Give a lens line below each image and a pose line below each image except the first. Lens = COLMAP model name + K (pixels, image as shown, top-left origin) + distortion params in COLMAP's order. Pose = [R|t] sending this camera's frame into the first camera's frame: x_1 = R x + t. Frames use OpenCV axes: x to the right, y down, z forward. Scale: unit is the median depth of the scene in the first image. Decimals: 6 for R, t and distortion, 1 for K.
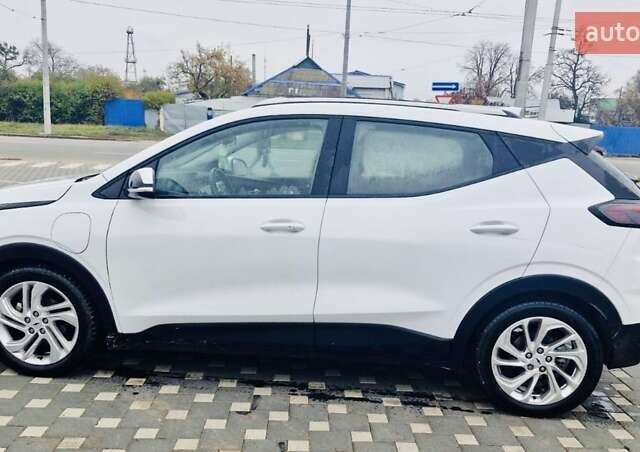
lens RADIAL K [[653.9, 0, 303.3], [0, 653.9, 271.7], [0, 0, 1]] dist [0.067290, -0.018077]
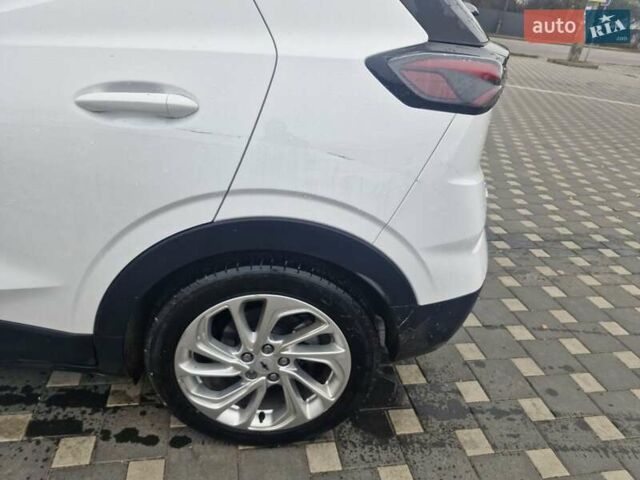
lens RADIAL K [[446.3, 0, 314.9], [0, 446.3, 241.2], [0, 0, 1]] dist [0.032875, -0.006431]
pose [[0.985696, -0.015078, 0.167857, 0.336228], [-0.032865, 0.959670, 0.279200, -0.062308], [-0.165297, -0.280723, 0.945448, 0.679174]]
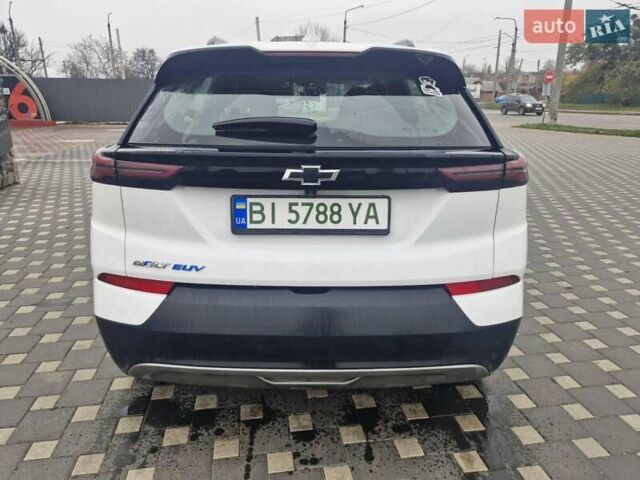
lens RADIAL K [[446.3, 0, 314.9], [0, 446.3, 241.2], [0, 0, 1]] dist [0.032875, -0.006431]
pose [[0.116715, 0.262943, -0.957726, 0.992630], [-0.218408, 0.947505, 0.233521, -0.164972], [0.968853, 0.181919, 0.168017, 1.118097]]
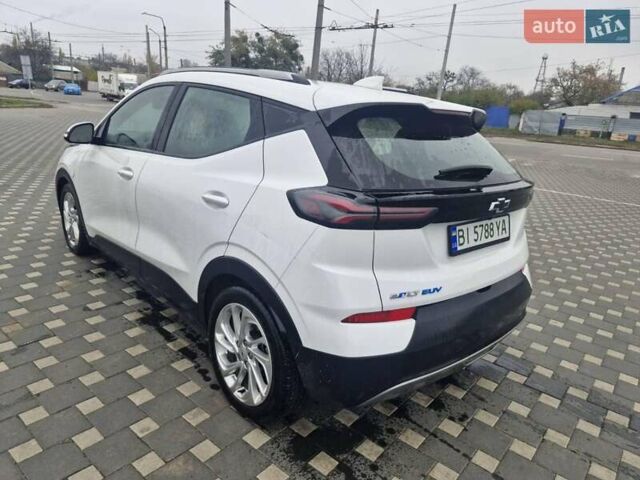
lens RADIAL K [[446.3, 0, 314.9], [0, 446.3, 241.2], [0, 0, 1]] dist [0.032875, -0.006431]
pose [[0.743376, 0.207327, -0.635931, 0.783783], [-0.189418, 0.977081, 0.097128, -0.092174], [0.641493, 0.048254, 0.765610, 0.586026]]
